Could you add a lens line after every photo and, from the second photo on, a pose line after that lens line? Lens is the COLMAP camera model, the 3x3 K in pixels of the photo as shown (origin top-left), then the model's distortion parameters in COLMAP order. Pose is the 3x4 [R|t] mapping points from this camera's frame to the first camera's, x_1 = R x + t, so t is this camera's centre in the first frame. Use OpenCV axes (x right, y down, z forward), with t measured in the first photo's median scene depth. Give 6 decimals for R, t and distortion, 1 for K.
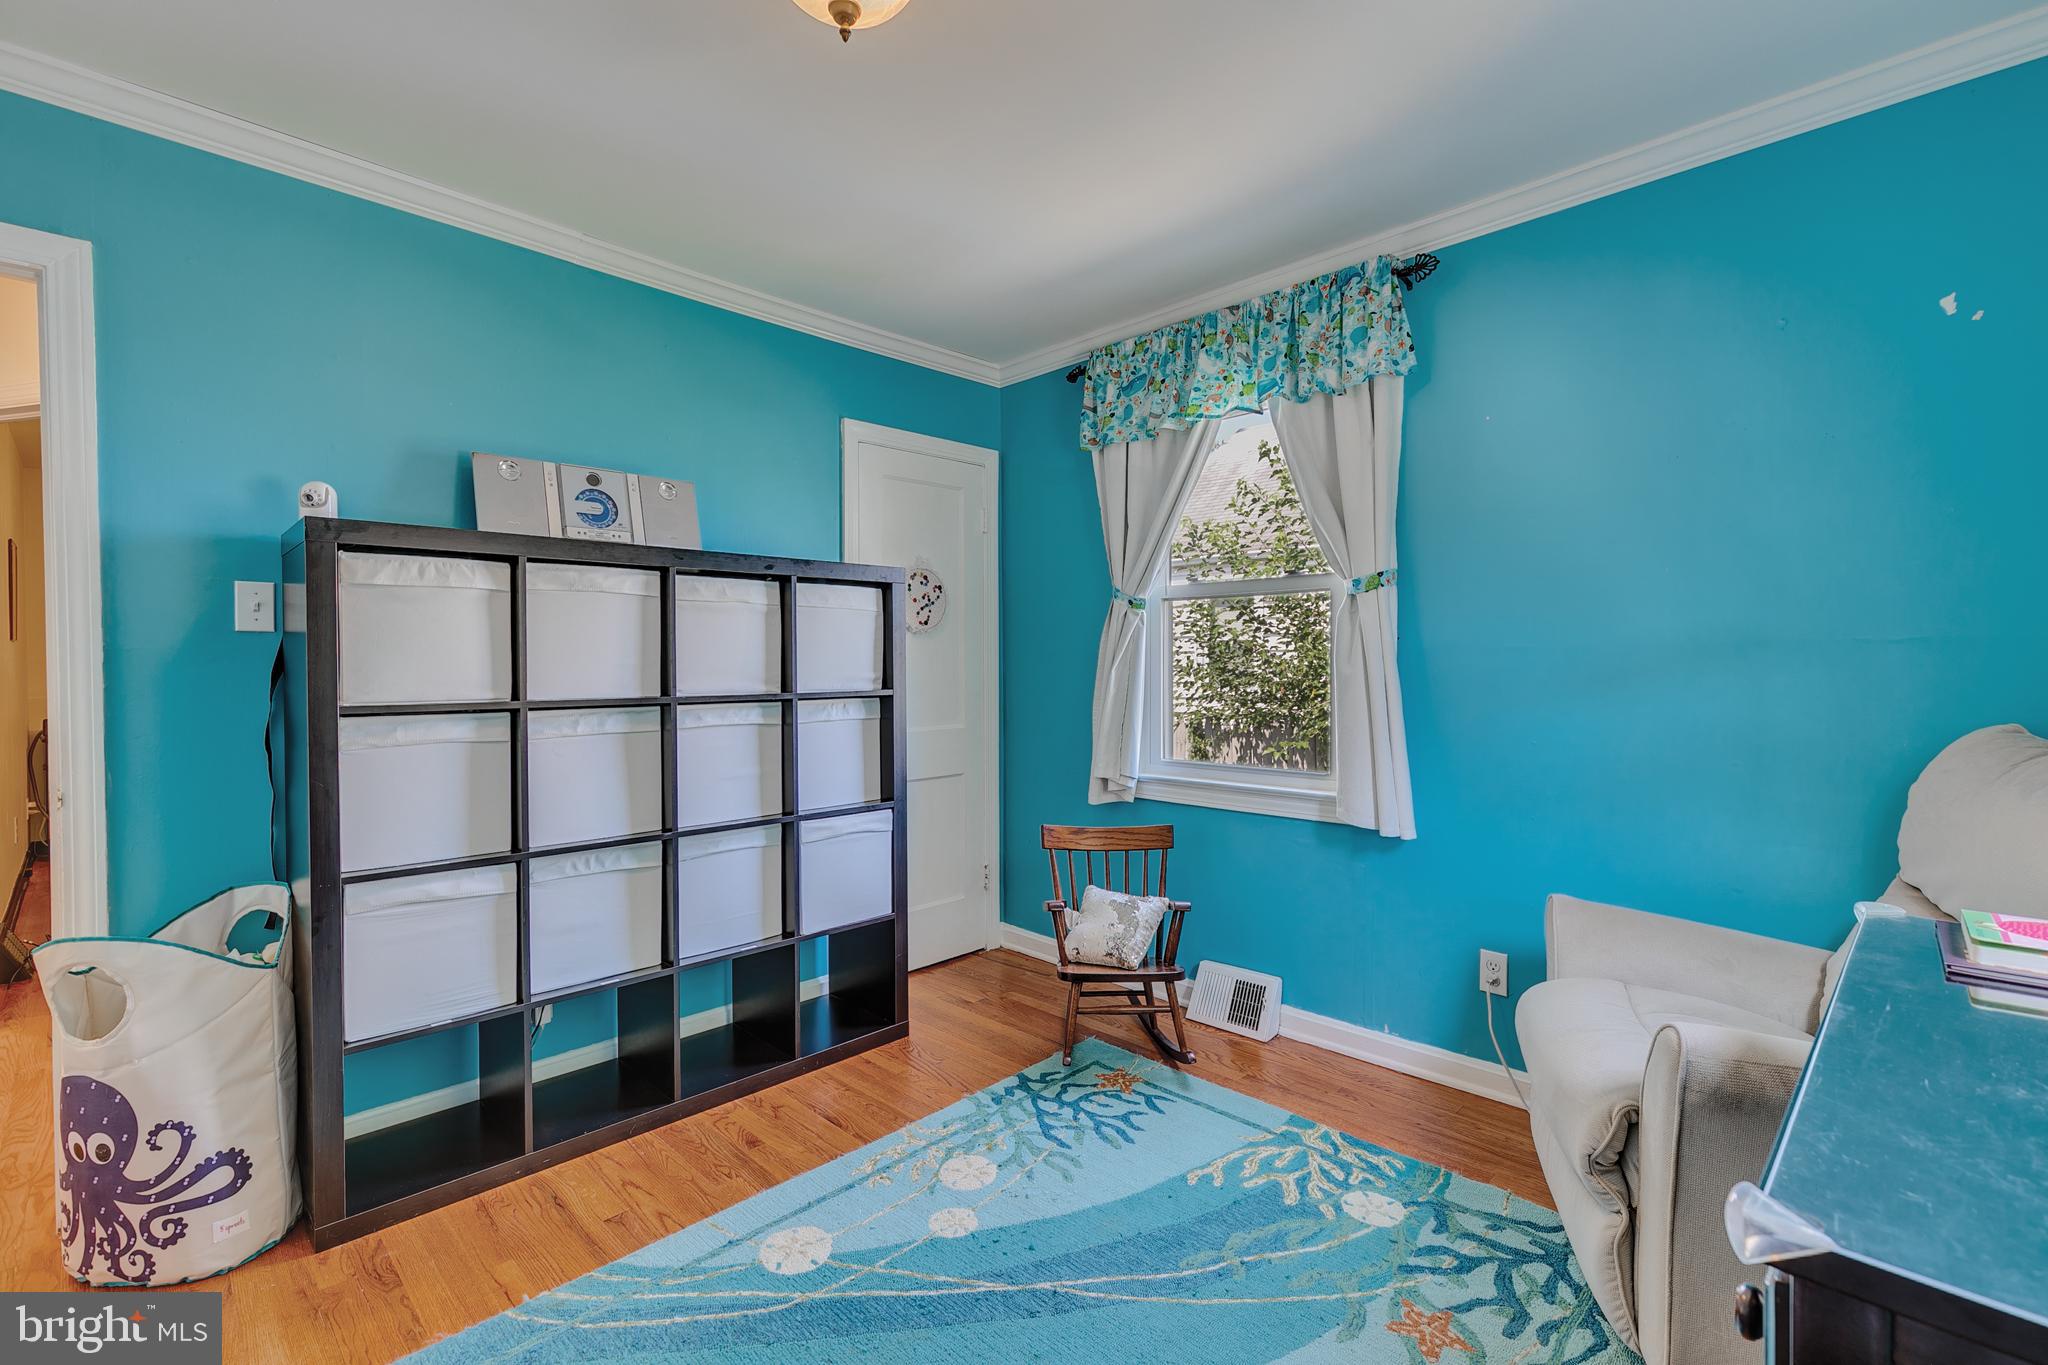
lens RADIAL K [[914.7, 0, 1034.7], [0, 914.7, 675.9], [0, 0, 1]] dist [0.017469, 0.000109]
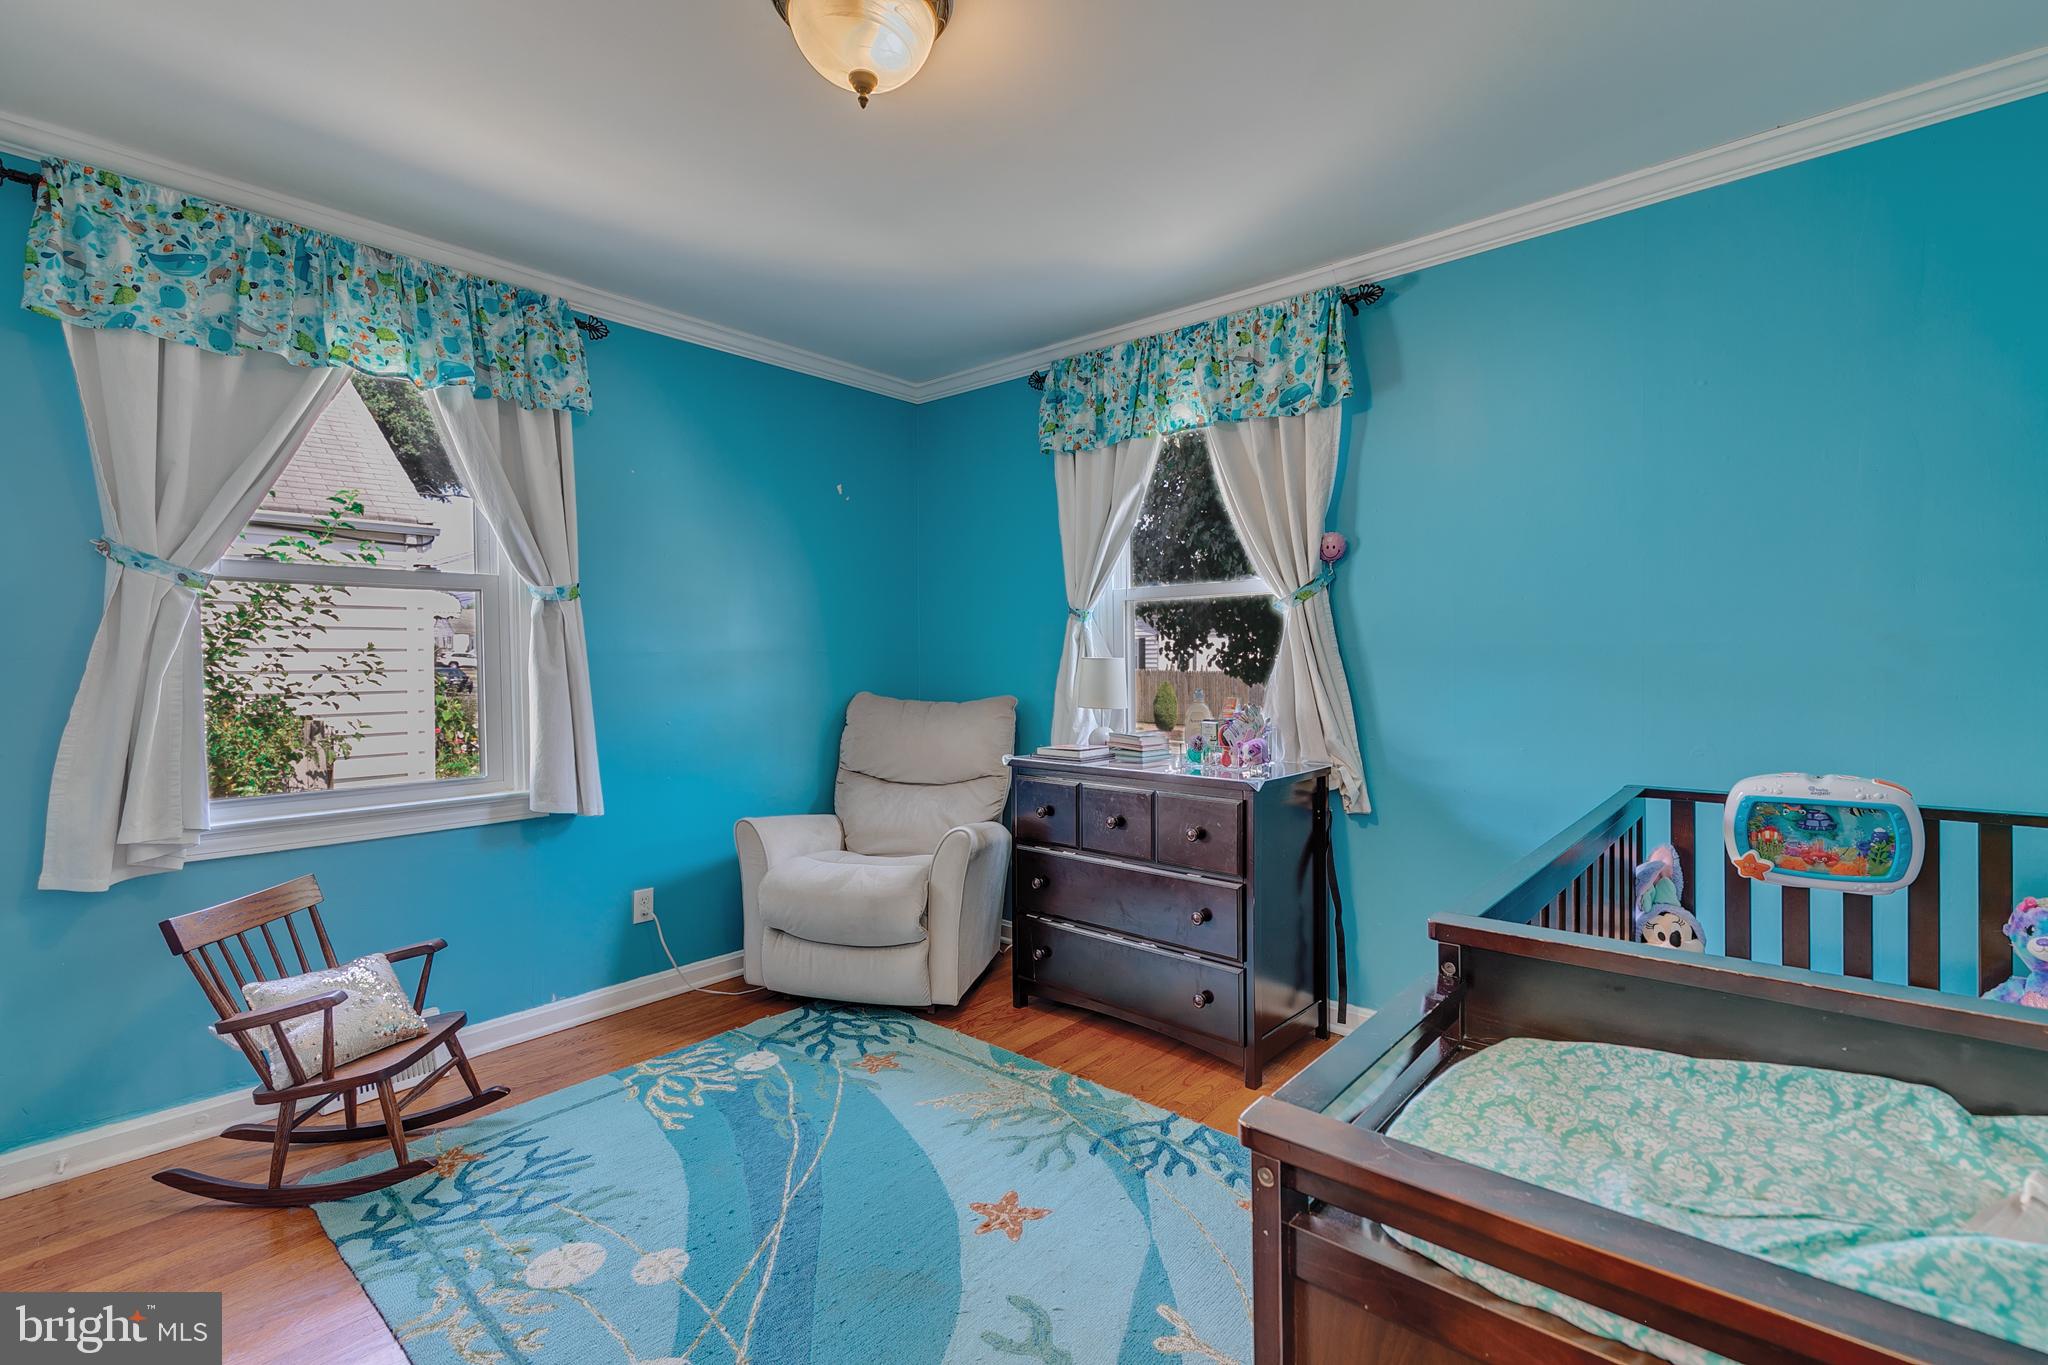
lens RADIAL K [[914.7, 0, 1033.2], [0, 914.7, 675.9], [0, 0, 1]] dist [0.017469, 0.000109]
pose [[-0.052137, -0.011709, 0.998571, -0.835711], [0.022233, 0.999670, 0.012883, -0.001646], [-0.998392, 0.022872, -0.051860, 0.538932]]
